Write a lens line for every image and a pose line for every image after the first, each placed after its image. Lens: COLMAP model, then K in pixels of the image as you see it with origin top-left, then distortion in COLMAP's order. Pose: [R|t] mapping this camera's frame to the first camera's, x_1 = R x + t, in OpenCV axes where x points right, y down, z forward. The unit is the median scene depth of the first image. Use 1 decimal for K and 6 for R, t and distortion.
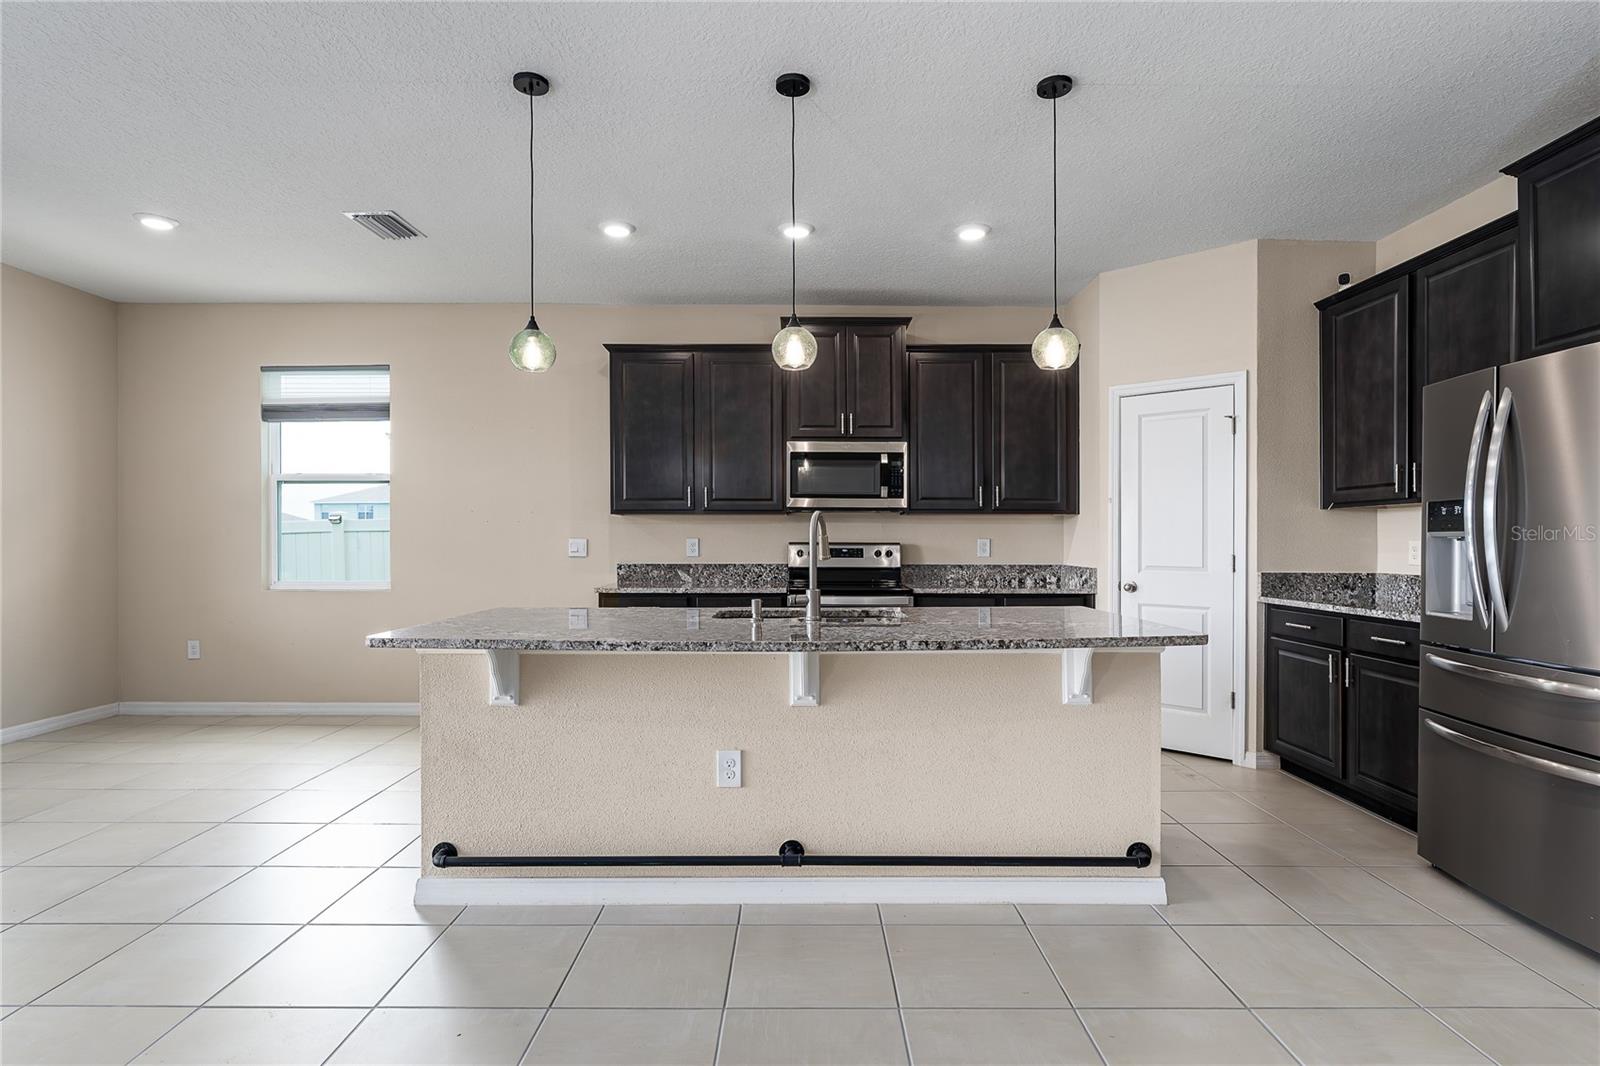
lens RADIAL K [[825.4, 0, 797.2], [0, 825.4, 543.4], [0, 0, 1]] dist [-0.002295, 0.001195]
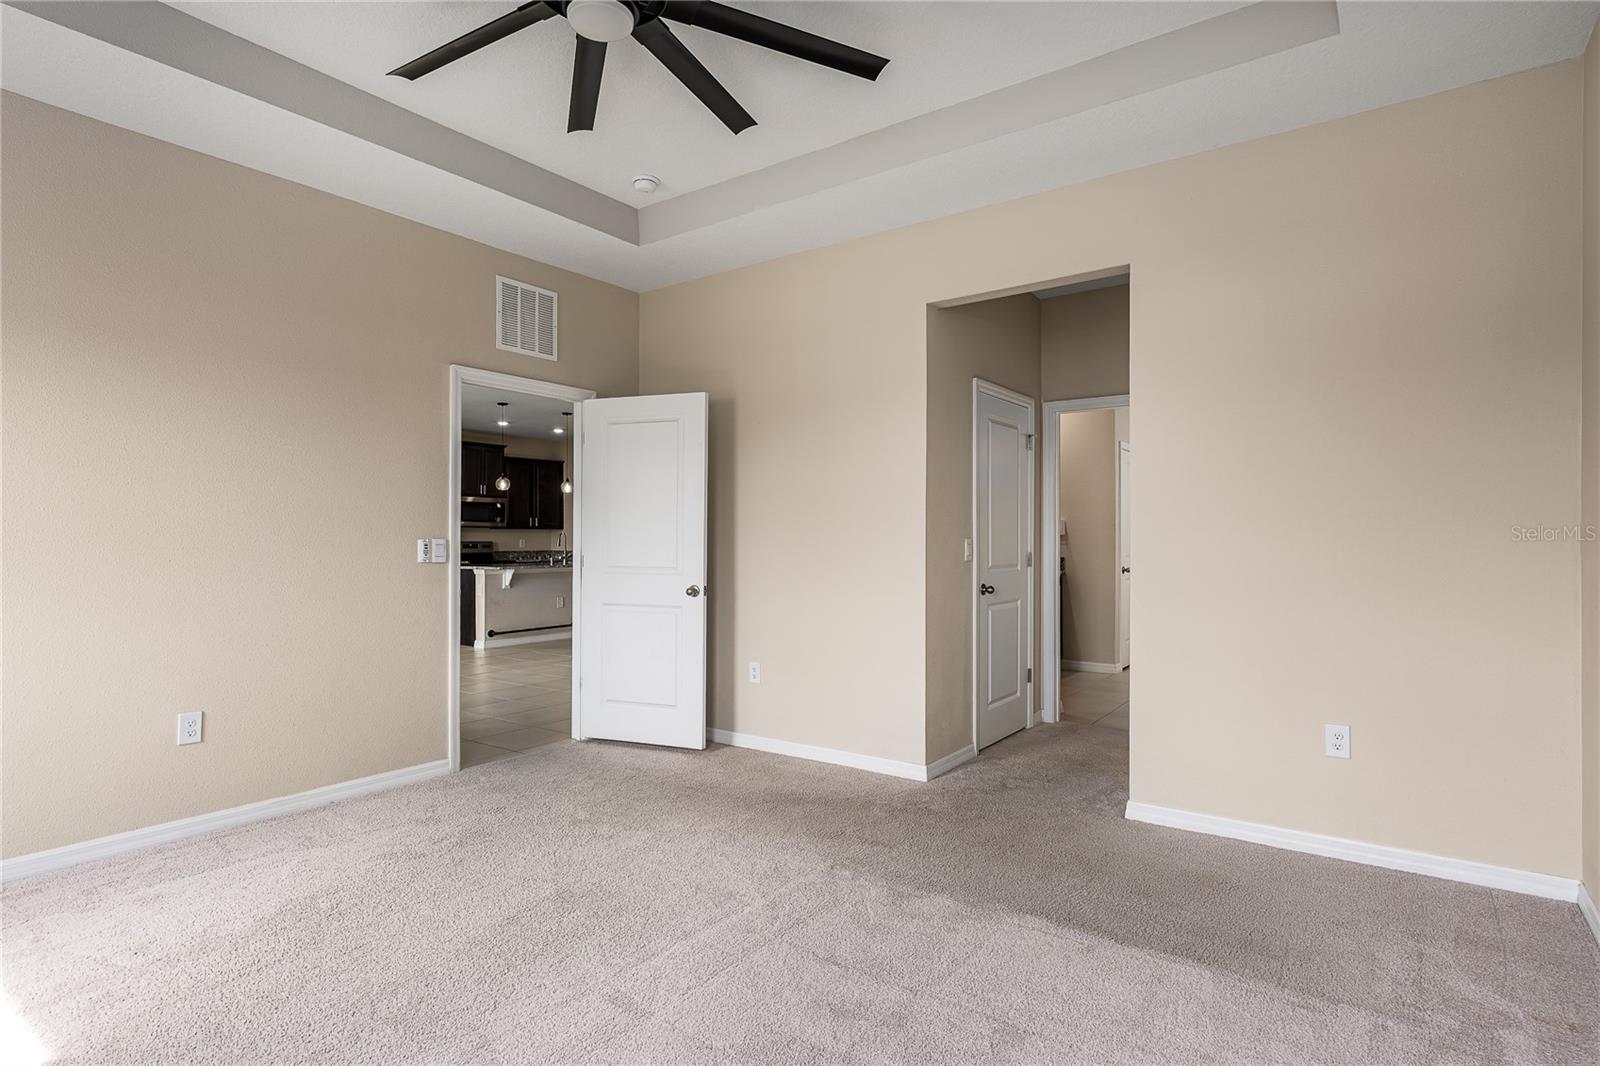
lens RADIAL K [[825.4, 0, 807.2], [0, 825.4, 536.0], [0, 0, 1]] dist [-0.002295, 0.001195]
pose [[0.582936, 0.001290, 0.812517, -1.288181], [0.005865, 0.999966, -0.005795, 0.002984], [-0.812497, 0.008144, 0.582909, -1.076519]]
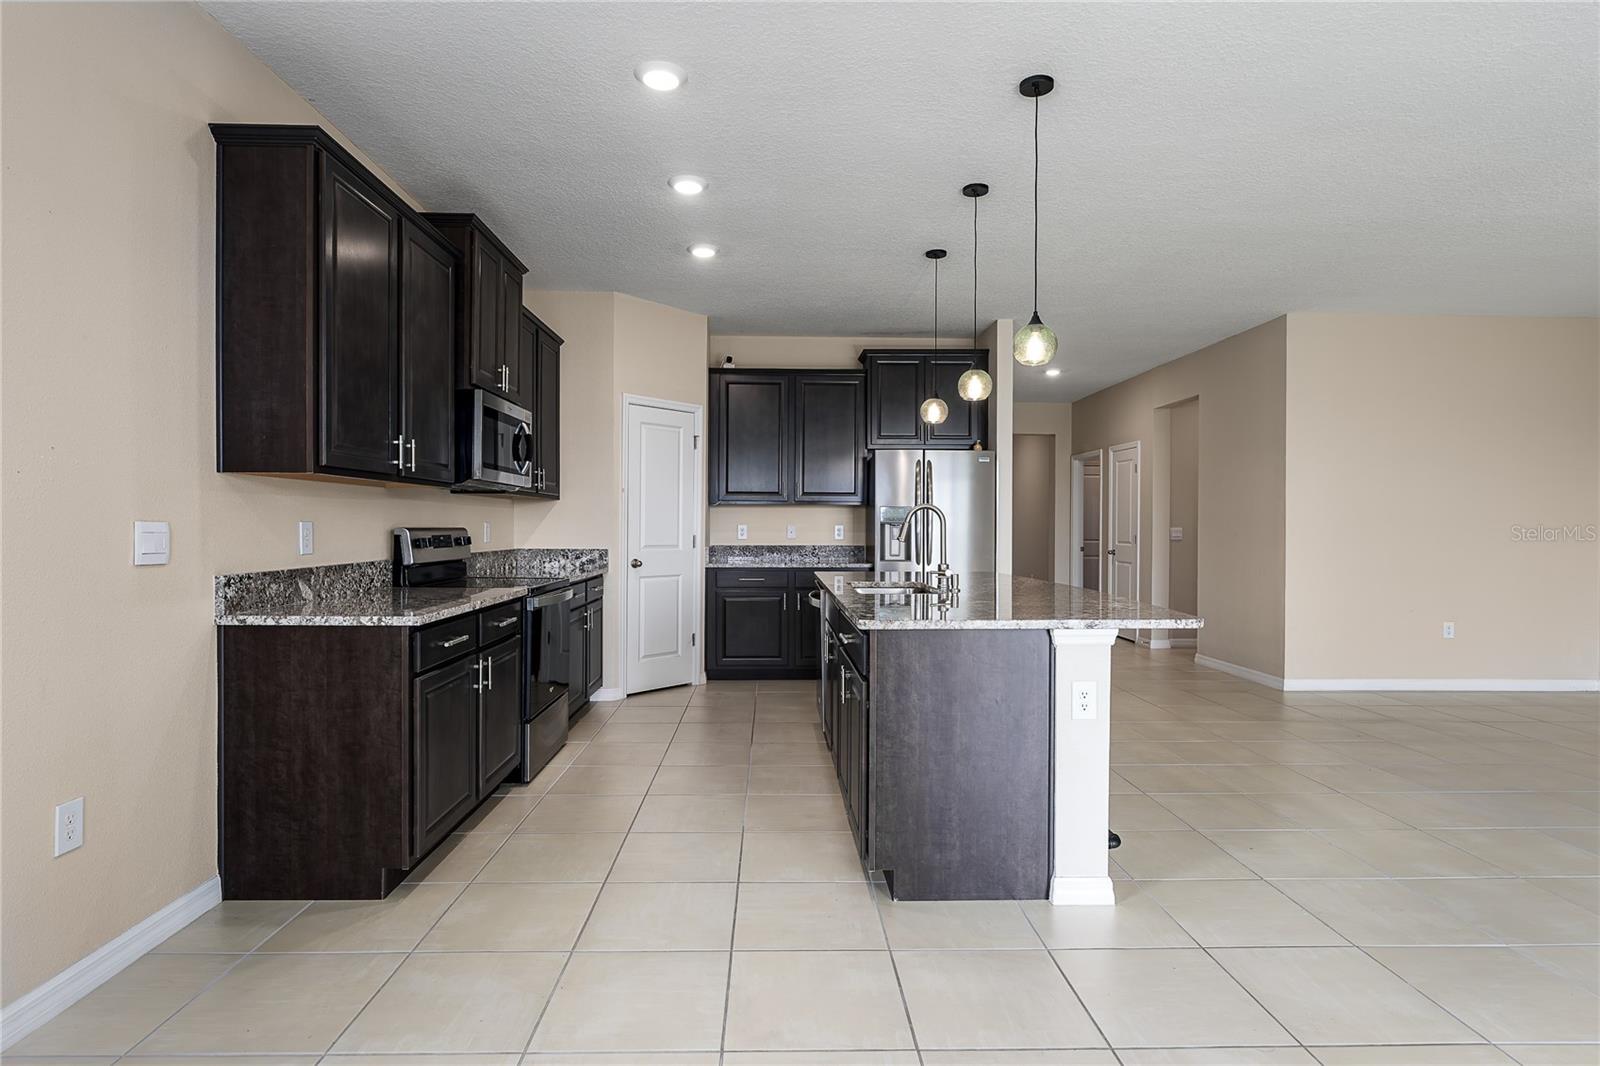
lens RADIAL K [[825.4, 0, 797.8], [0, 825.4, 535.7], [0, 0, 1]] dist [-0.002295, 0.001195]
pose [[-0.032183, -0.014457, 0.999377, -0.753340], [0.000565, 0.999895, 0.014482, -0.004851], [-0.999482, 0.001031, -0.032171, 0.746869]]
